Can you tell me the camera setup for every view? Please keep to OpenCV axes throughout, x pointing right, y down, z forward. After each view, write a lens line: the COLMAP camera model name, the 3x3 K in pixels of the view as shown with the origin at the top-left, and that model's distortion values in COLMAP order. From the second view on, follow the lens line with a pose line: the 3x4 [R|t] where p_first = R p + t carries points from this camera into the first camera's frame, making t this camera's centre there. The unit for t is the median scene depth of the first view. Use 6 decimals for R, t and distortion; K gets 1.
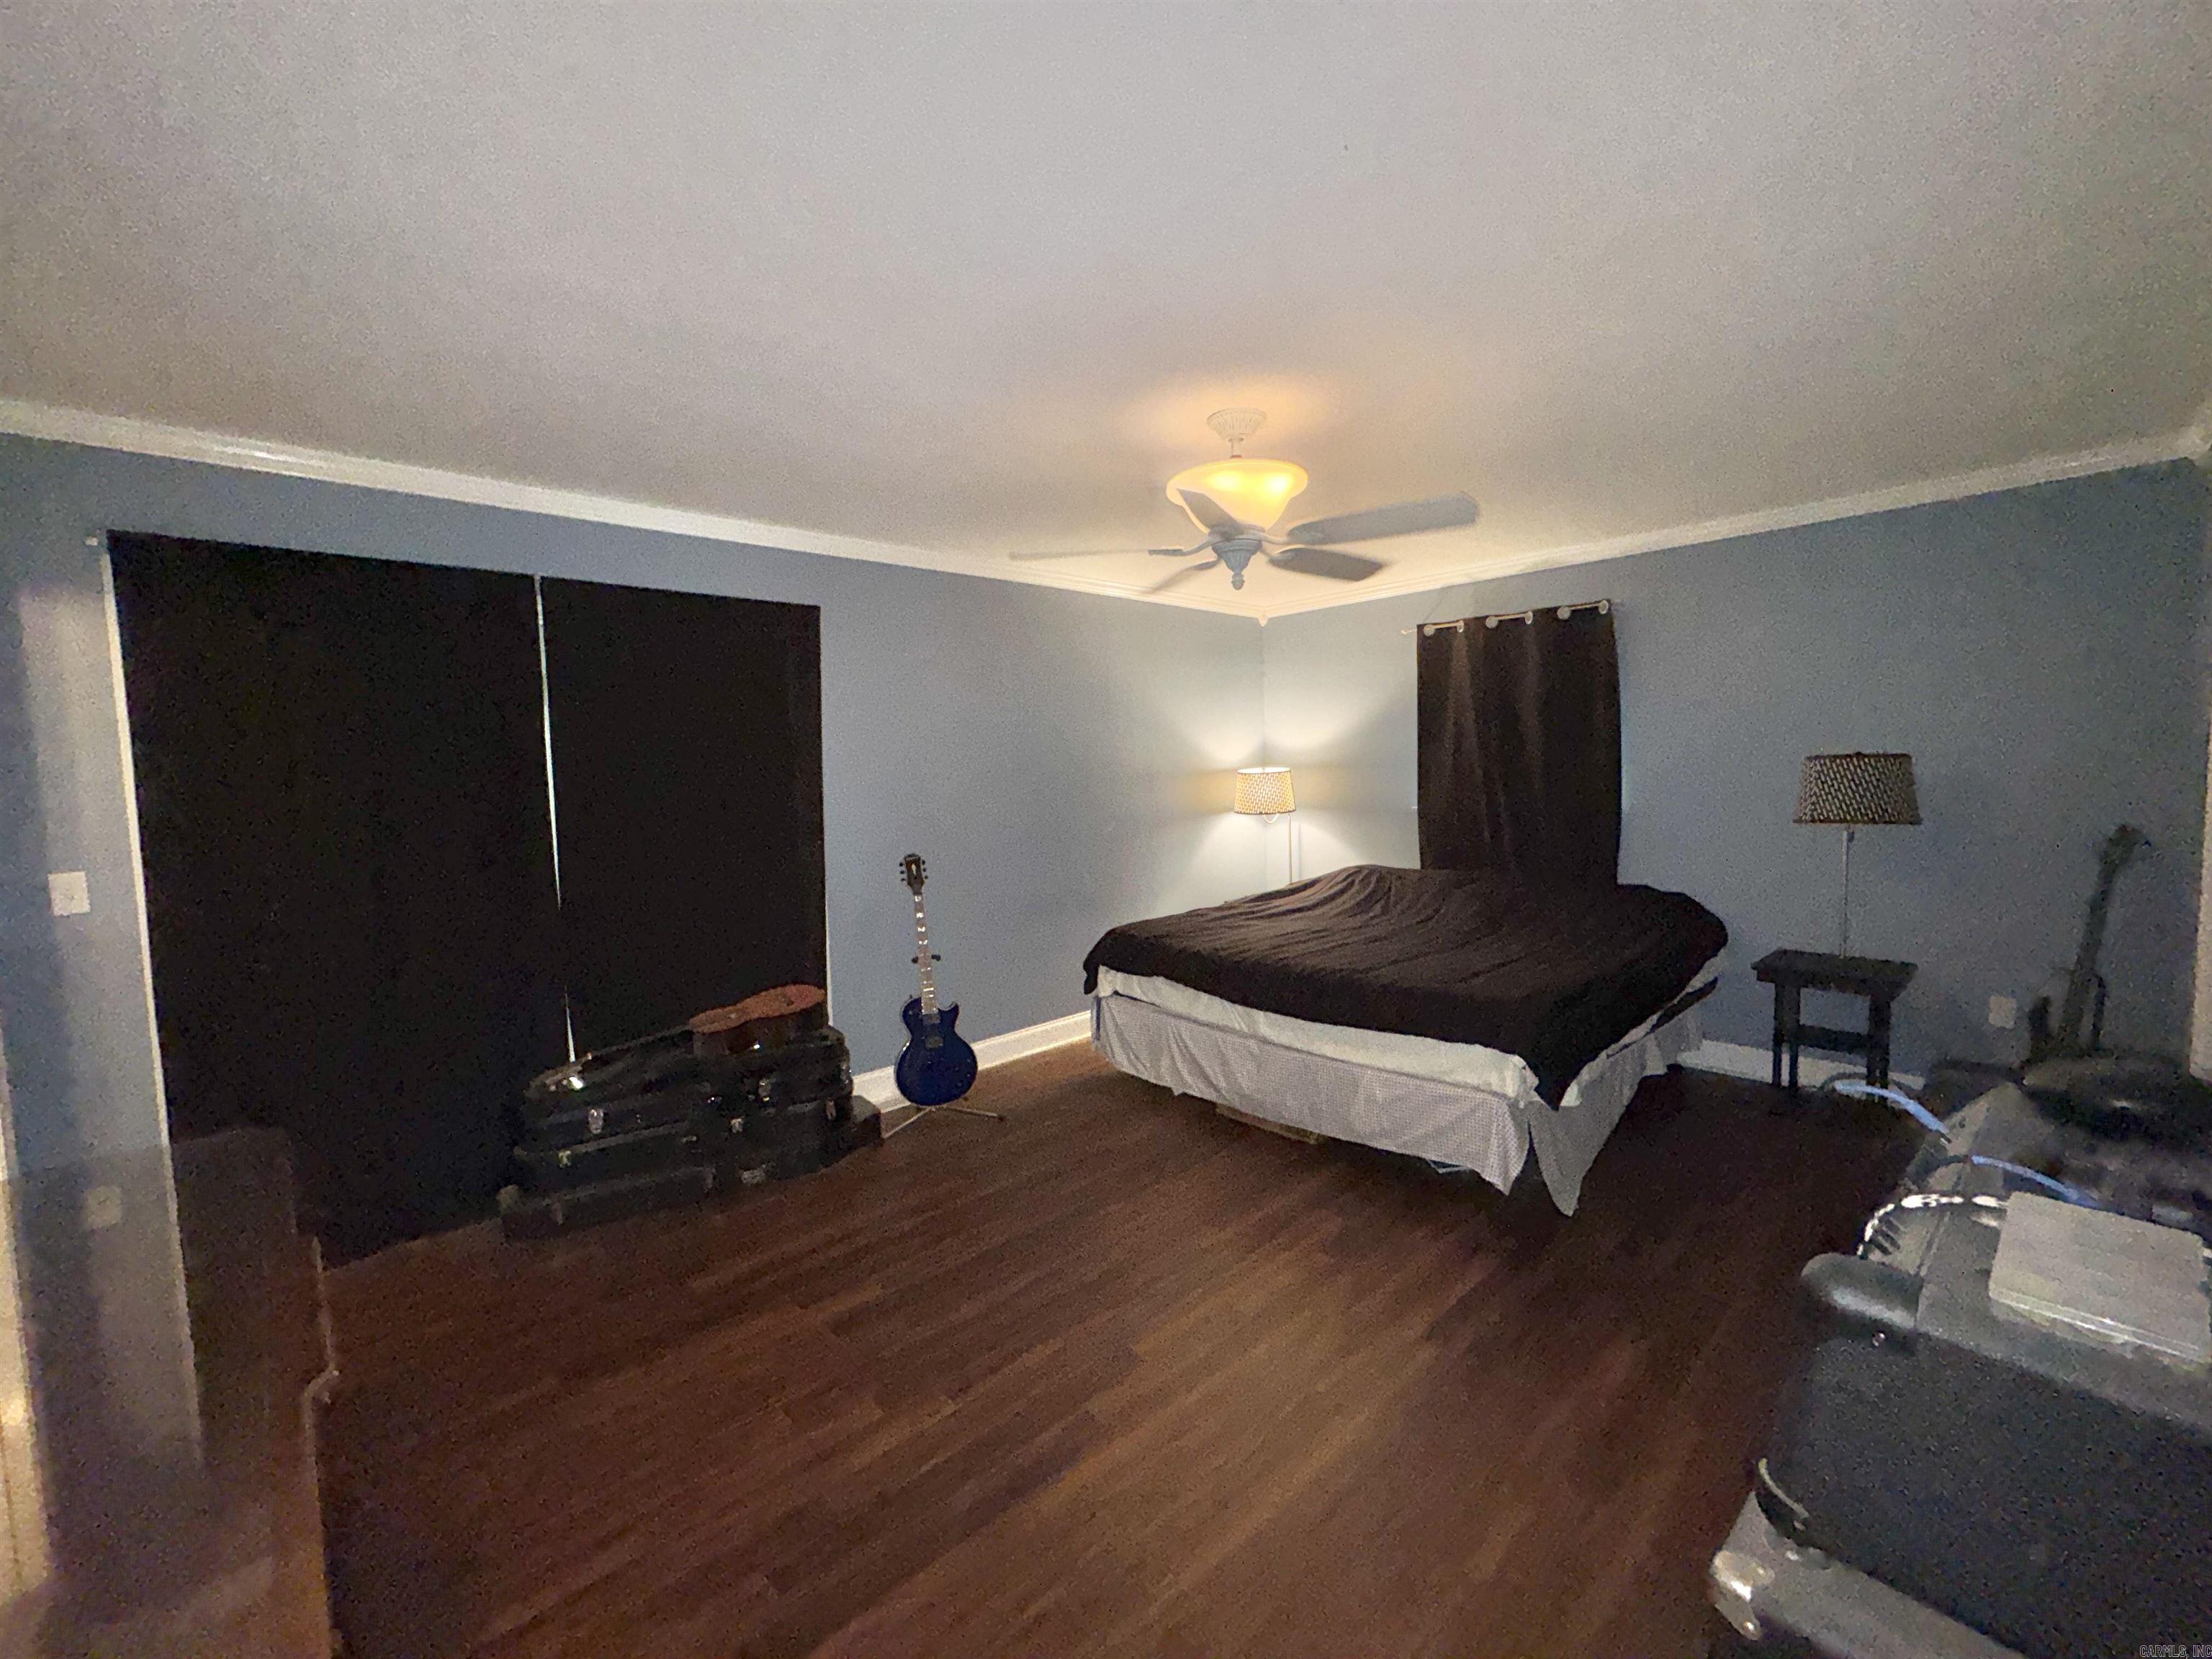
lens RADIAL K [[883.1, 0, 1102.6], [0, 883.1, 828.0], [0, 0, 1]] dist [-0.005057, 0.000435]
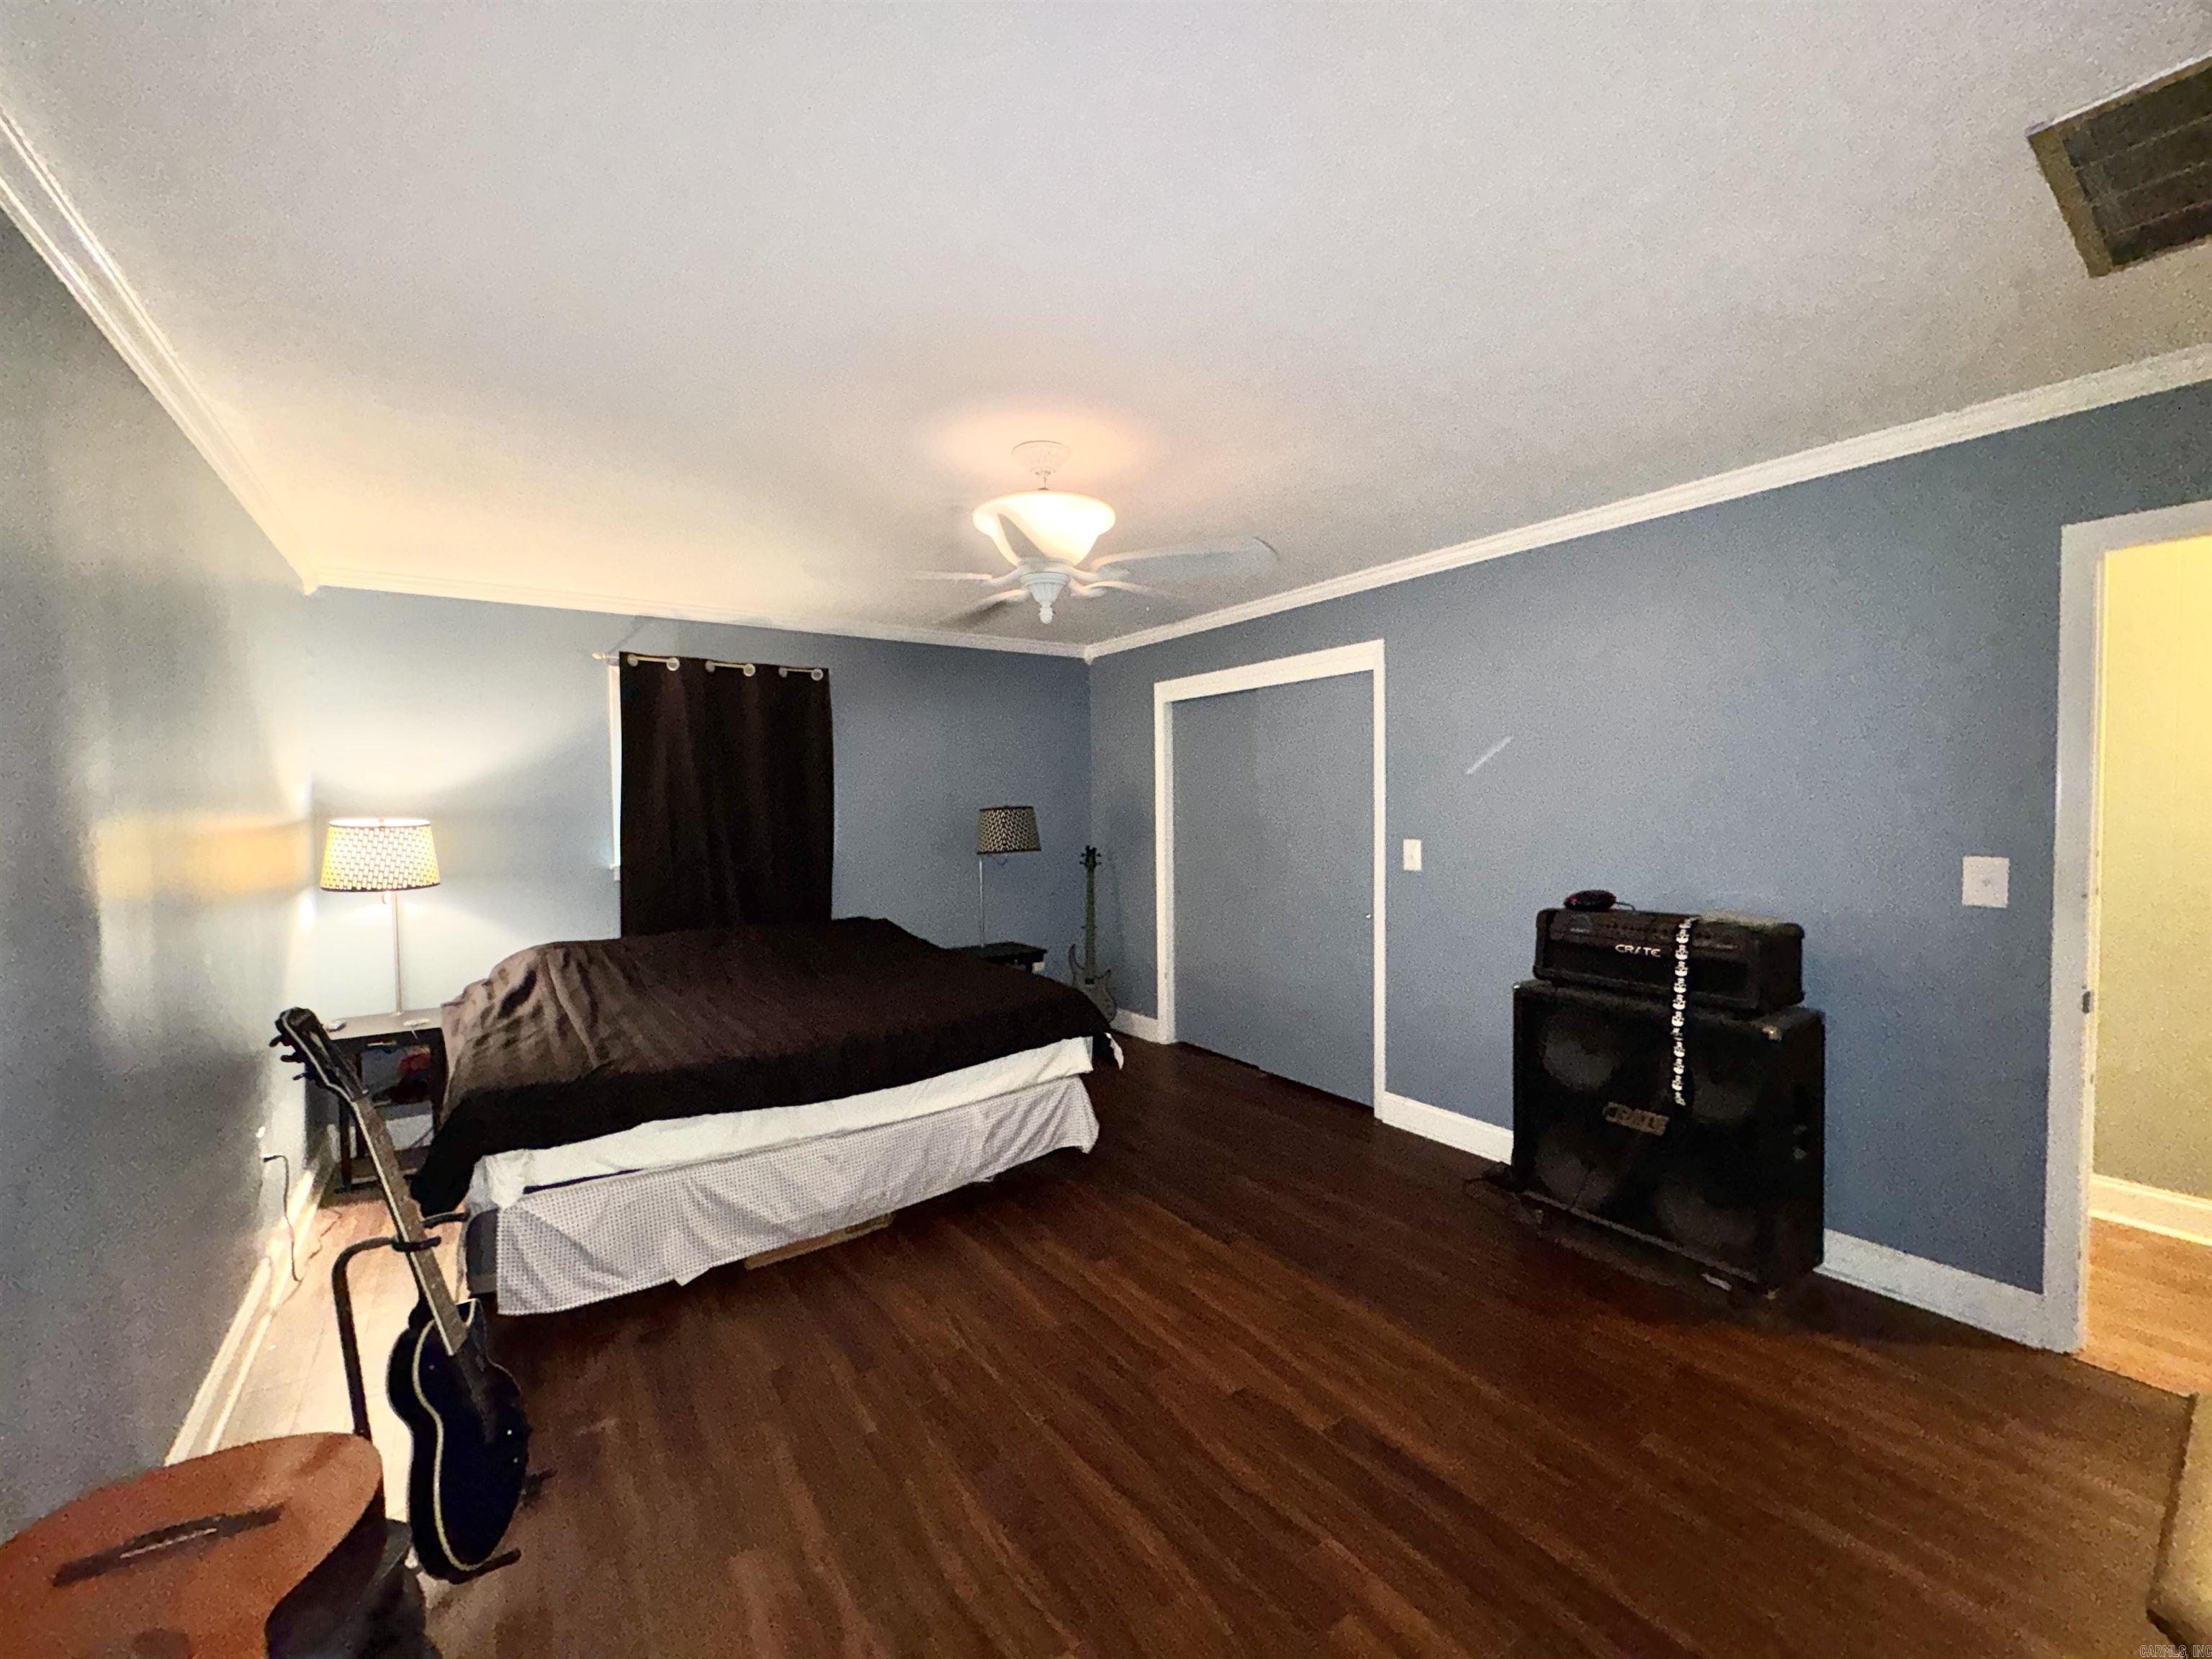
lens RADIAL K [[883.1, 0, 1102.6], [0, 883.1, 828.0], [0, 0, 1]] dist [-0.005057, 0.000435]
pose [[0.123405, -0.001152, 0.992356, -0.523396], [0.078425, 0.996883, -0.008596, -0.018334], [-0.989253, 0.078887, 0.123110, 0.534191]]
